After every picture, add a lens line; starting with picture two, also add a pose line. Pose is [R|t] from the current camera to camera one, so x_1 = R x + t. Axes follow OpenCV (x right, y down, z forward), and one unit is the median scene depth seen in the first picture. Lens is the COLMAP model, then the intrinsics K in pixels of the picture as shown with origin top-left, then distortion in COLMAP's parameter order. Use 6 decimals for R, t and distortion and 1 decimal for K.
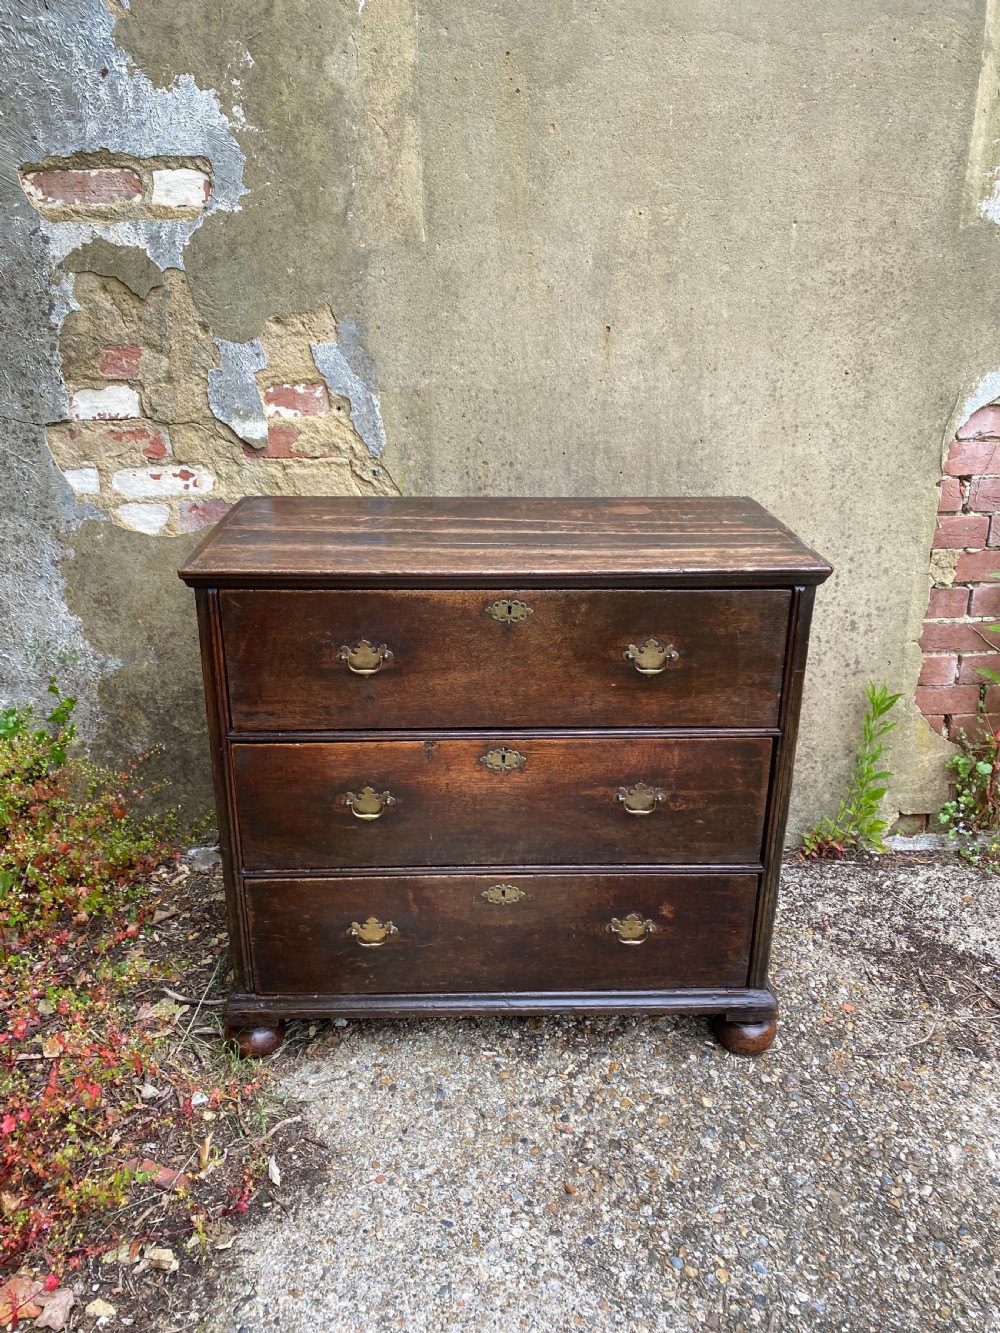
lens RADIAL K [[1024.5, 0, 507.7], [0, 1024.5, 655.2], [0, 0, 1]] dist [0.016200, -0.010683]
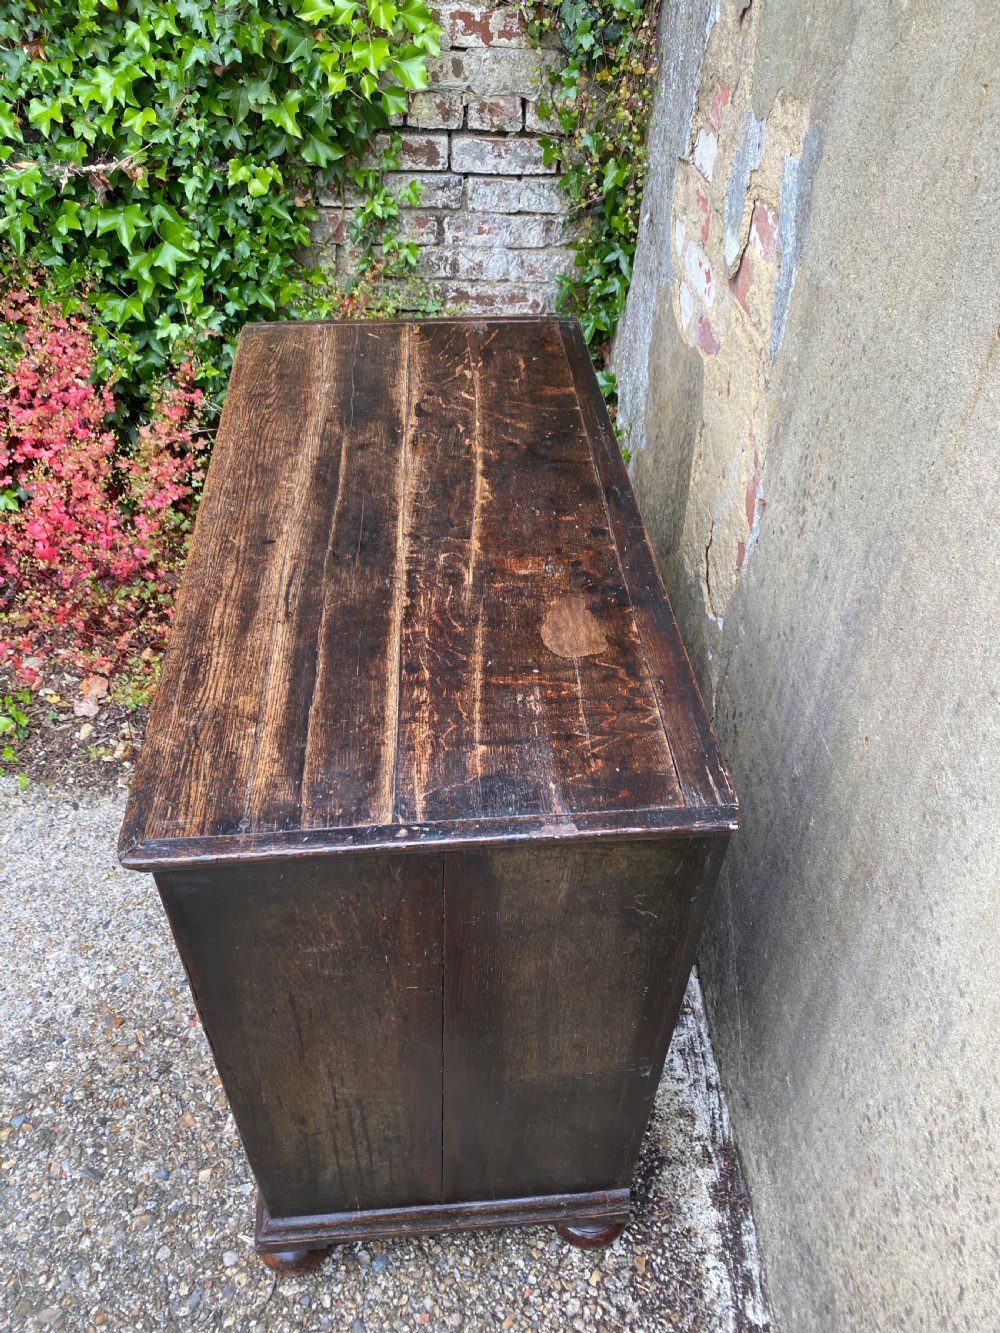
lens RADIAL K [[1024.5, 0, 514.4], [0, 1024.5, 657.3], [0, 0, 1]] dist [0.016200, -0.010683]
pose [[0.058856, 0.659605, -0.749305, 0.512358], [-0.385149, 0.707494, 0.592547, -0.424912], [0.920976, 0.253719, 0.295686, 0.797712]]
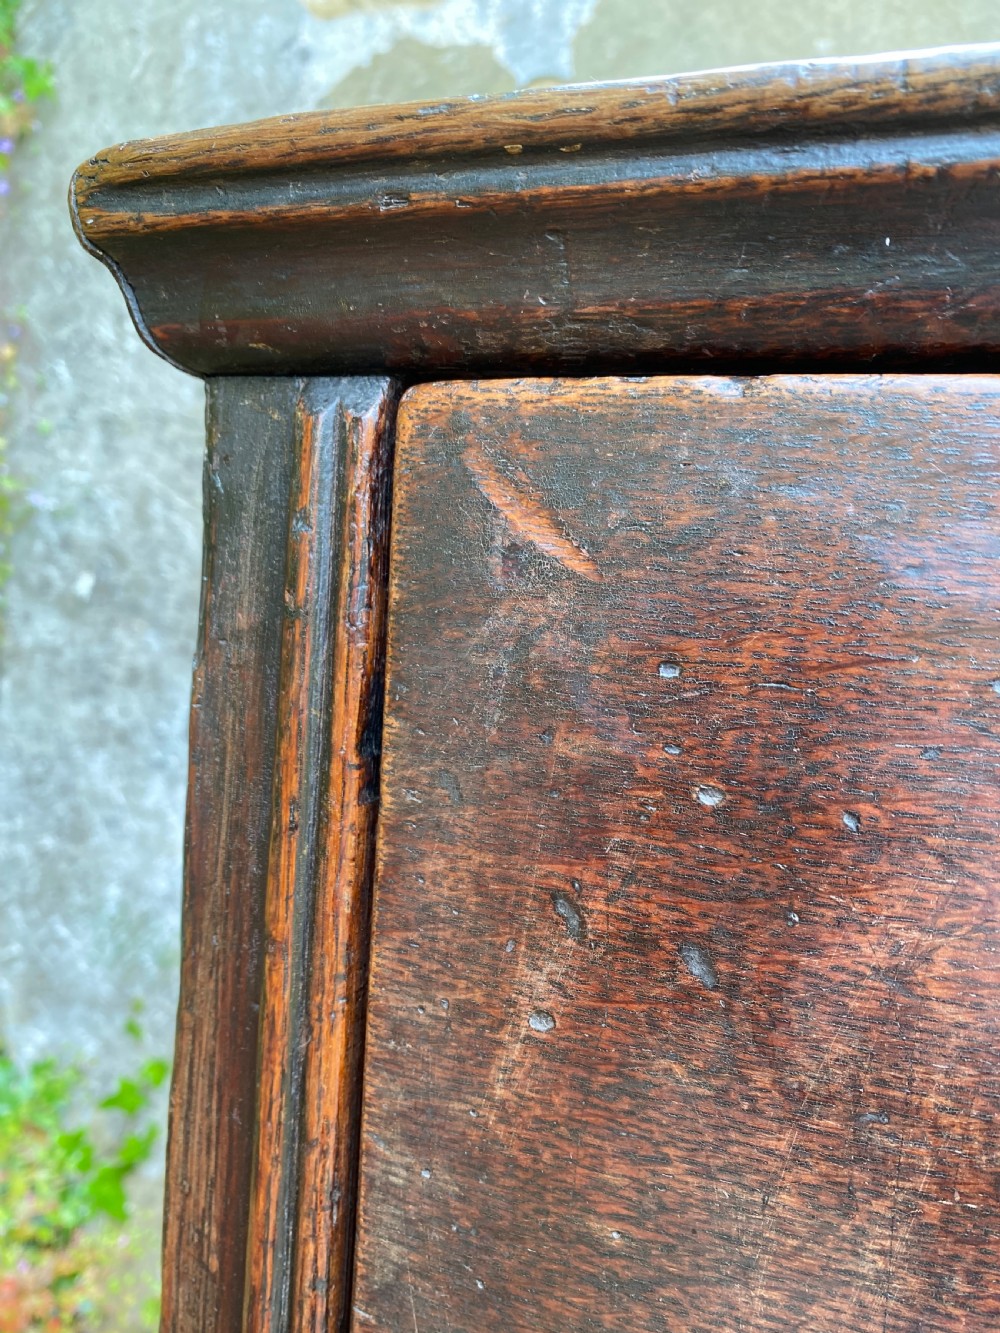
lens RADIAL K [[1024.5, 0, 519.5], [0, 1024.5, 652.9], [0, 0, 1]] dist [0.016200, -0.010683]
pose [[0.942230, 0.057354, -0.330019, -0.185775], [-0.166358, 0.935262, -0.312427, -0.007445], [0.290735, 0.349279, 0.890773, 0.726675]]
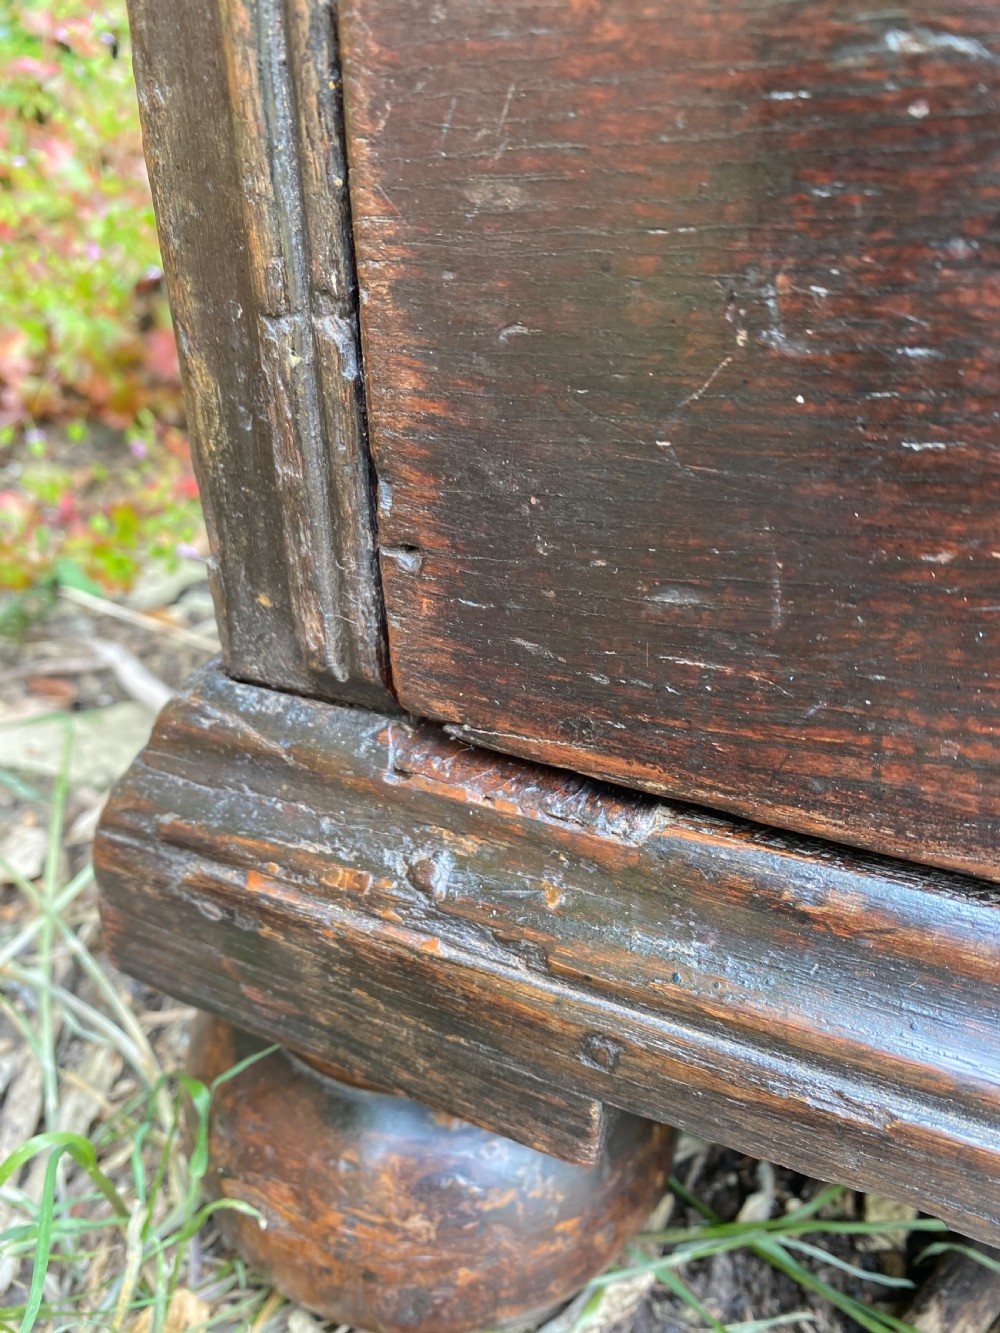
lens RADIAL K [[1024.5, 0, 501.8], [0, 1024.5, 665.2], [0, 0, 1]] dist [0.016200, -0.010683]
pose [[0.880732, 0.188635, -0.434428, -0.188969], [-0.138540, 0.979750, 0.144555, 0.289707], [0.452899, -0.067129, 0.889031, 0.864462]]
